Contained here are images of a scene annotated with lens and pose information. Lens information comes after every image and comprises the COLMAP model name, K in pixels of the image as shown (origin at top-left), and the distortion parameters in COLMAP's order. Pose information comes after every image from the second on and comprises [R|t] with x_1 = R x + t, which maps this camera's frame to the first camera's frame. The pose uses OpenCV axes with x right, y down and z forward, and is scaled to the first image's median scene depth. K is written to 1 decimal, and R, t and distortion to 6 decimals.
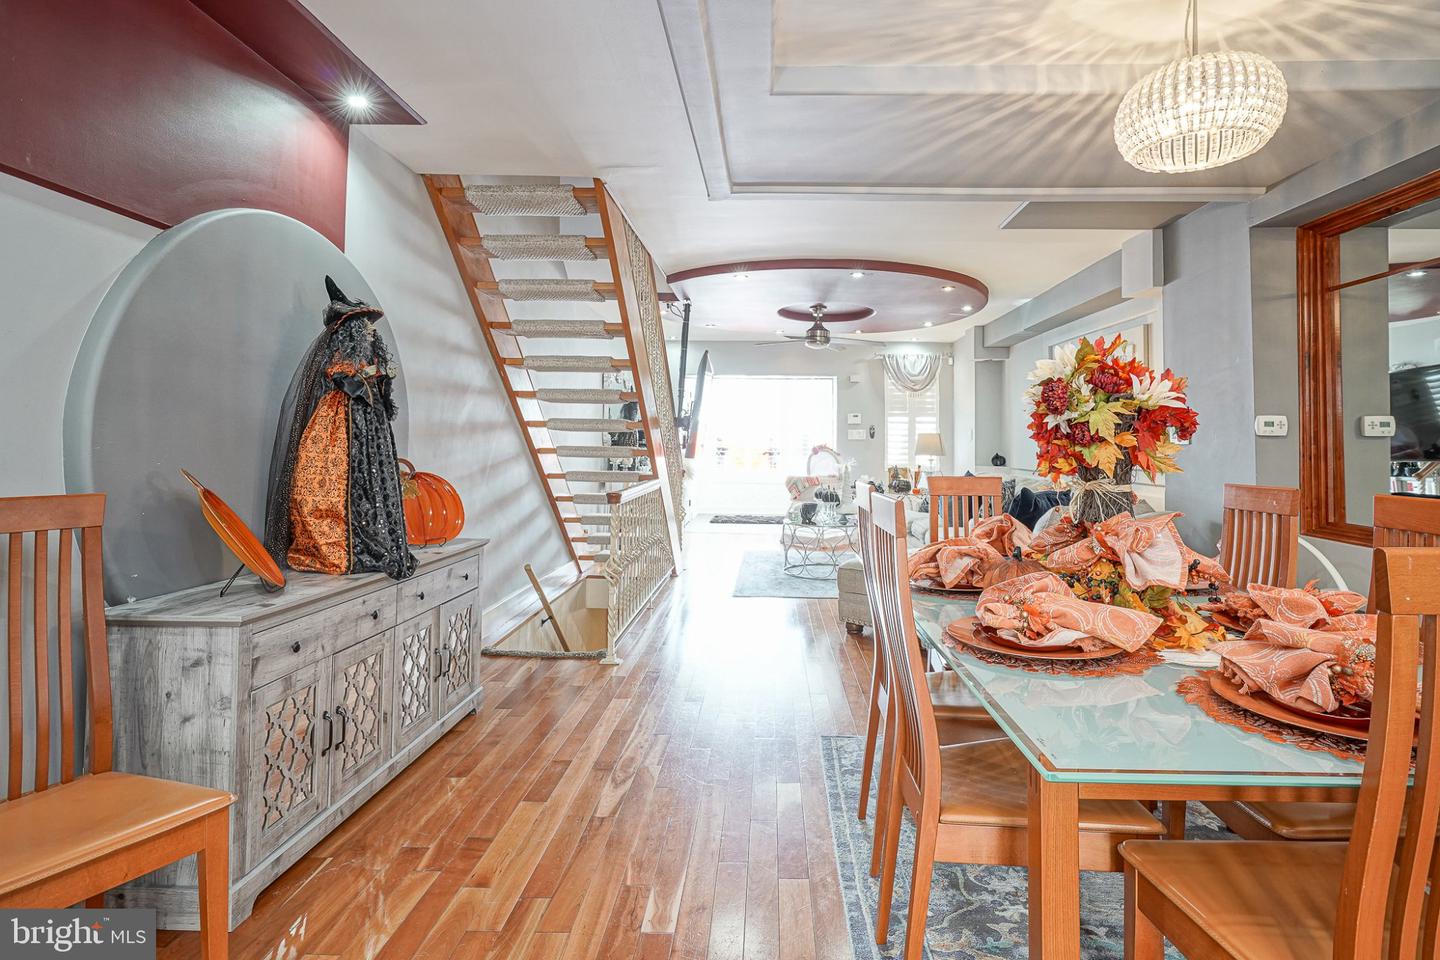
lens RADIAL K [[685.7, 0, 720.9], [0, 685.7, 474.5], [0, 0, 1]] dist [0.000427, -0.000004]
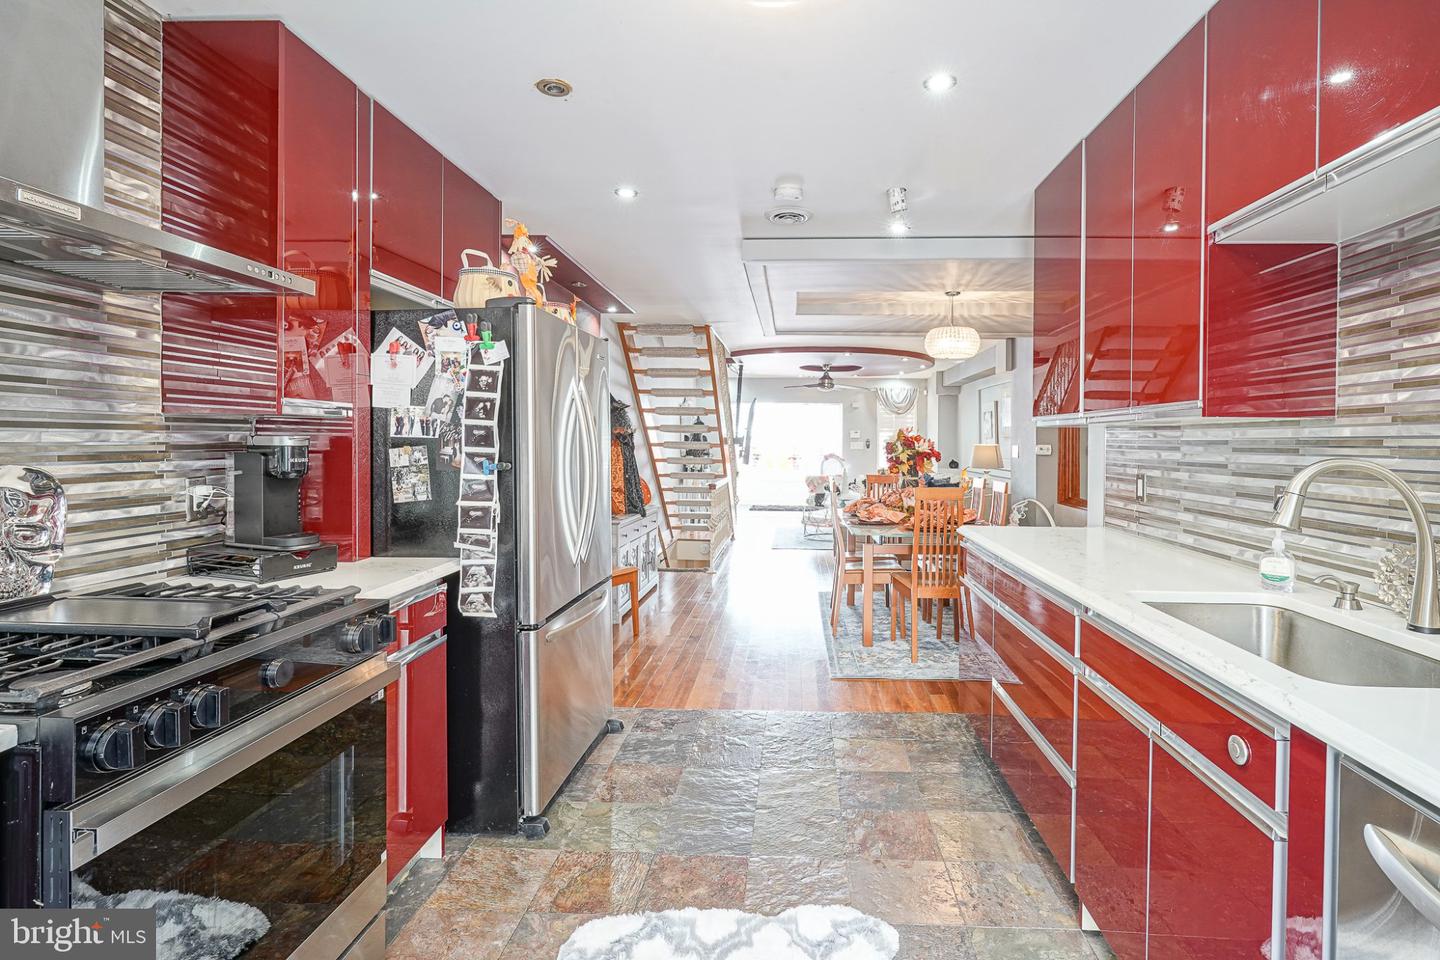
lens RADIAL K [[685.7, 0, 717.0], [0, 685.7, 484.2], [0, 0, 1]] dist [0.000427, -0.000004]
pose [[0.999244, -0.000743, -0.038868, -0.041224], [0.001270, 0.999908, 0.013511, 0.000815], [0.038854, -0.013550, 0.999153, -0.535192]]
